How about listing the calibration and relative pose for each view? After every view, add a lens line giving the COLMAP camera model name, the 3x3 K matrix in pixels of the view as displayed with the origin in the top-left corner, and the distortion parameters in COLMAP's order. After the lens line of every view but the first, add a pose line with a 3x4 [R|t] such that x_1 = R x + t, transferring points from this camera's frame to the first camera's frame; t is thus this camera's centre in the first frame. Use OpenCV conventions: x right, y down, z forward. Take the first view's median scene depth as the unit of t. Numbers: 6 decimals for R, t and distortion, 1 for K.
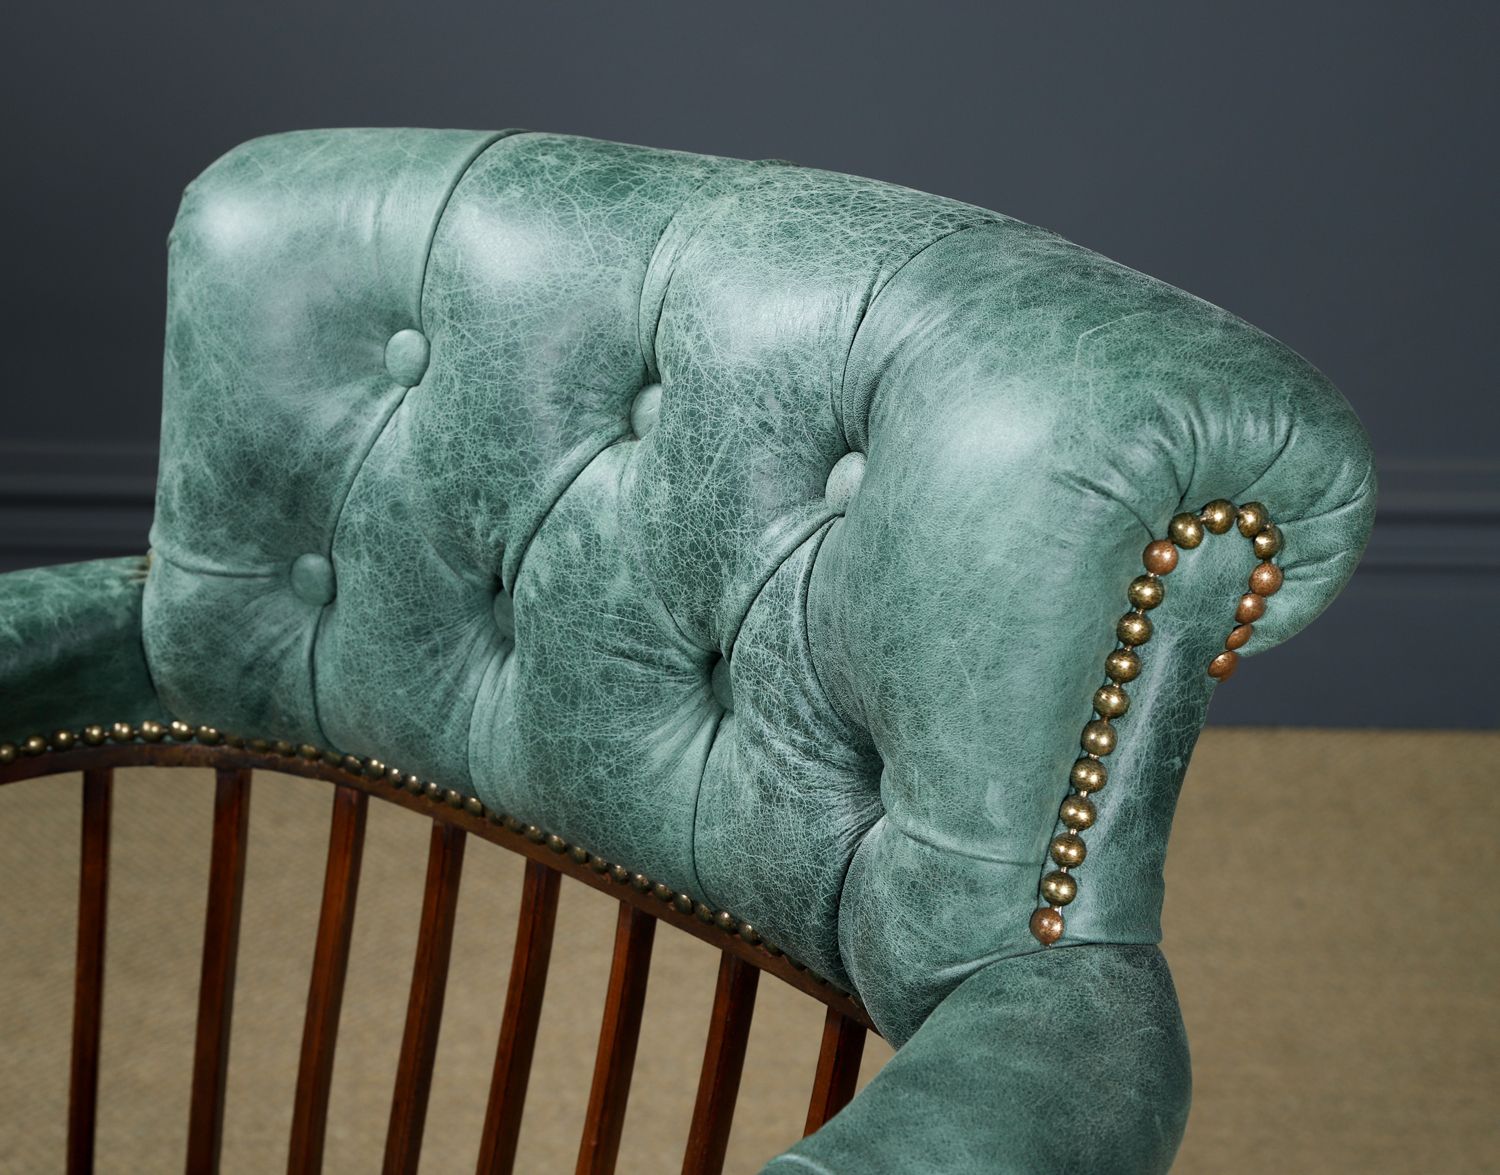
lens RADIAL K [[2716.5, 0, 650.2], [0, 2716.5, 555.4], [0, 0, 1]] dist [0.170335, 0.000000]
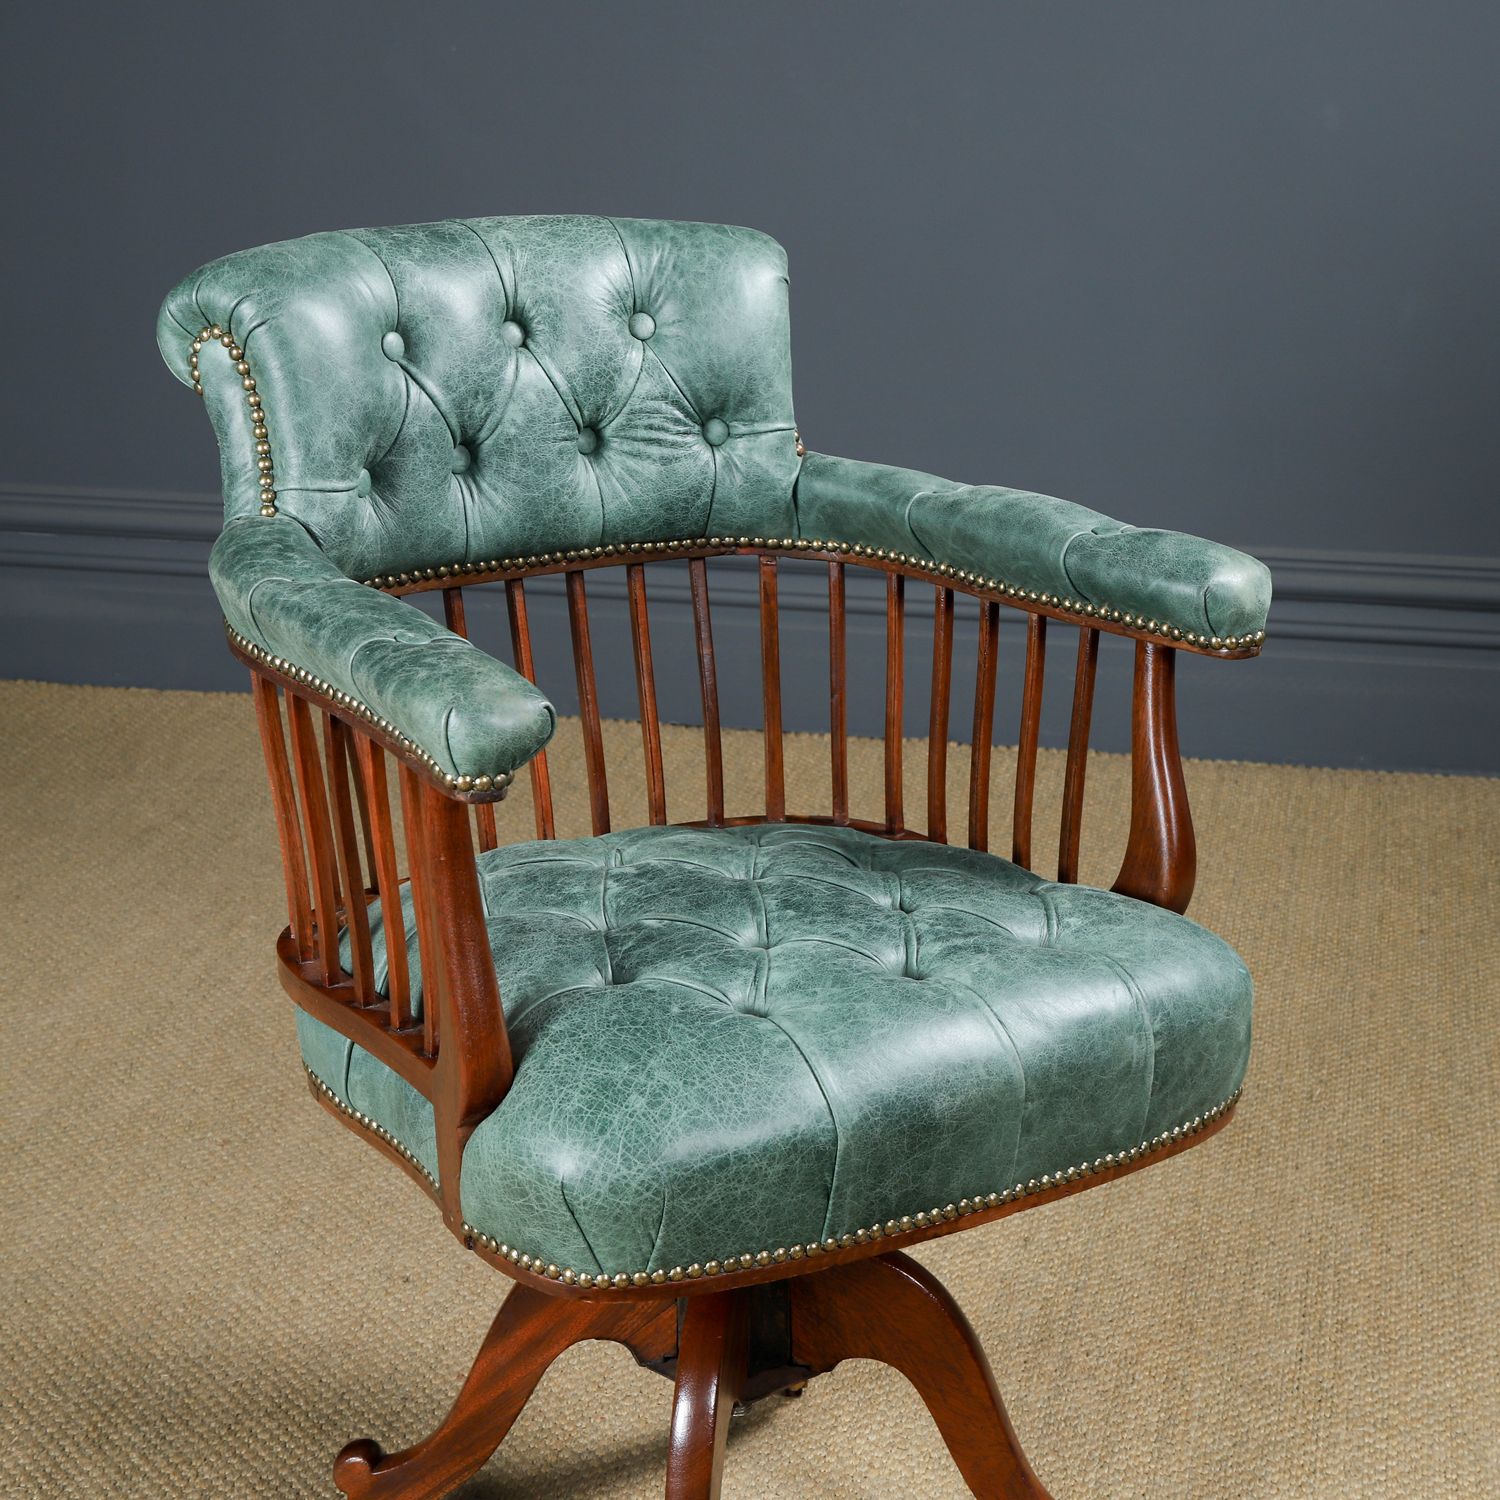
lens RADIAL K [[3056.4, 0, 764.1], [0, 3056.4, 757.0], [0, 0, 1]] dist [0.089389, 0.000000]
pose [[0.193253, -0.292863, 0.936421, -2.342890], [0.305573, 0.924910, 0.226200, -0.232954], [-0.932351, 0.242431, 0.268232, 0.263111]]
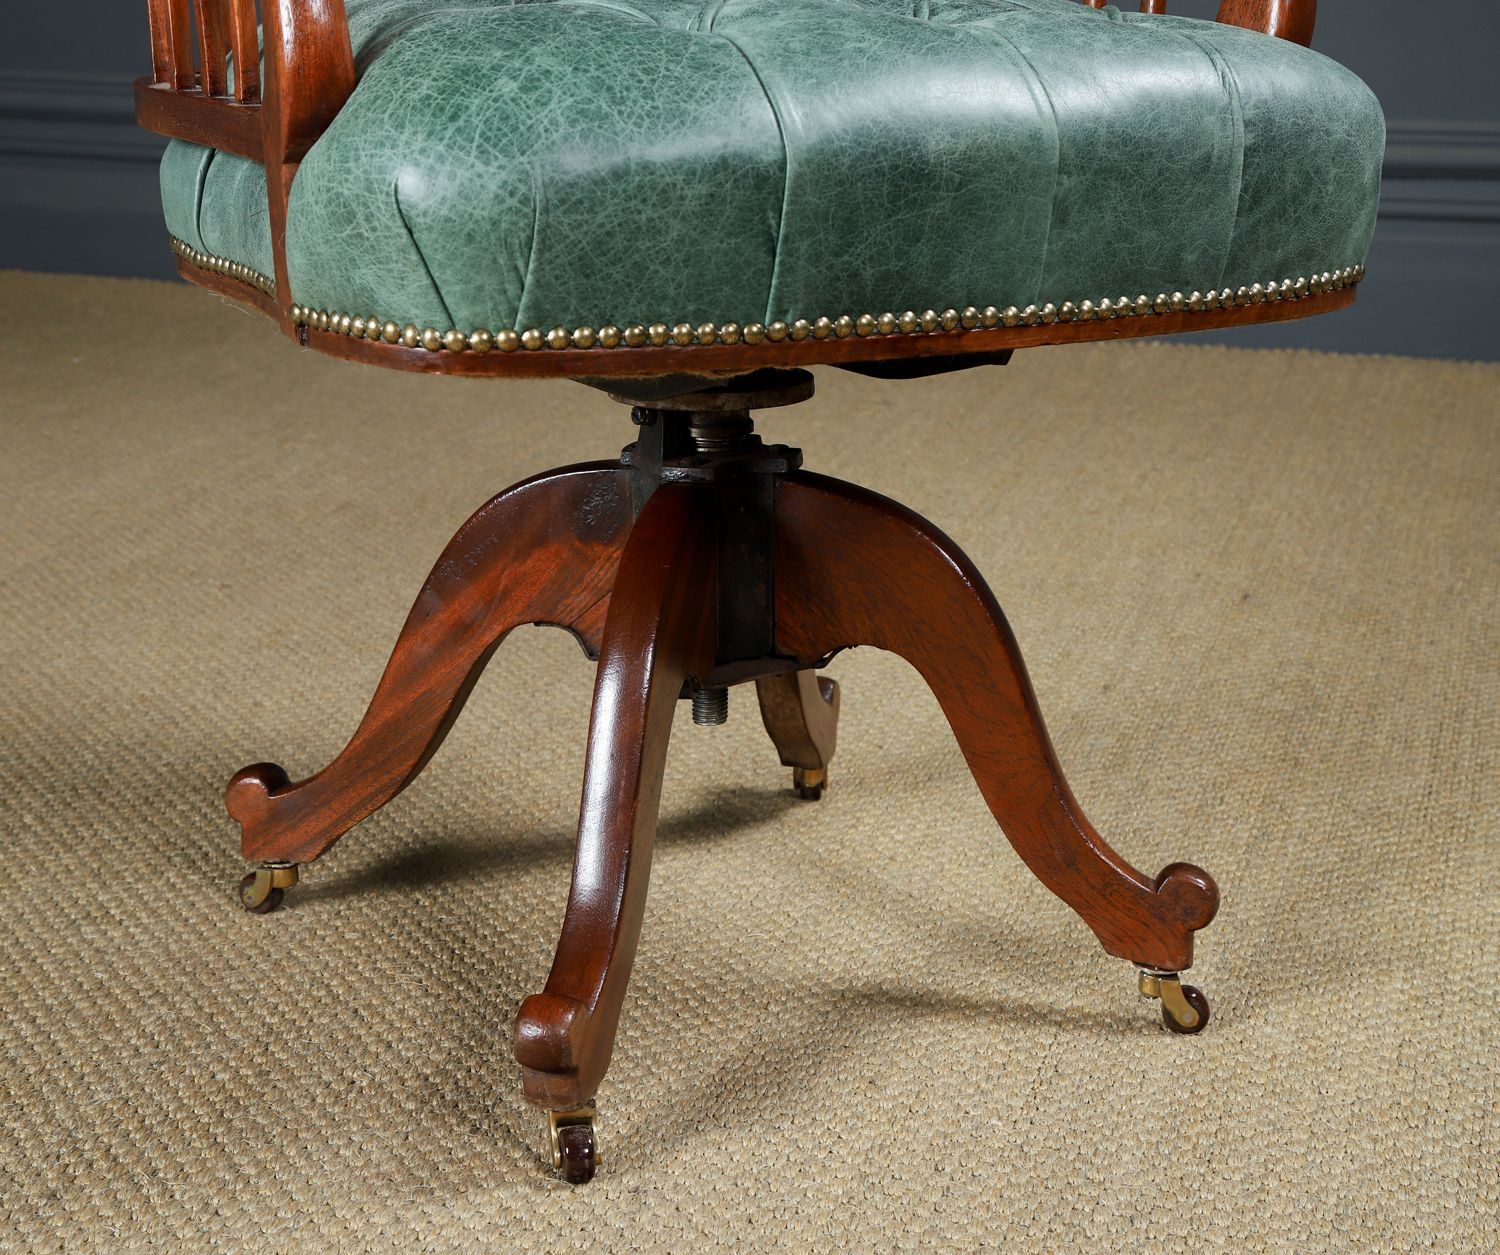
lens RADIAL K [[2659.3, 0, 721.9], [0, 2659.3, 658.5], [0, 0, 1]] dist [0.127358, 0.000000]
pose [[0.285580, -0.270269, 0.919456, -1.766867], [0.294138, 0.937823, 0.184309, 0.440894], [-0.912100, 0.217812, 0.347320, 0.455683]]
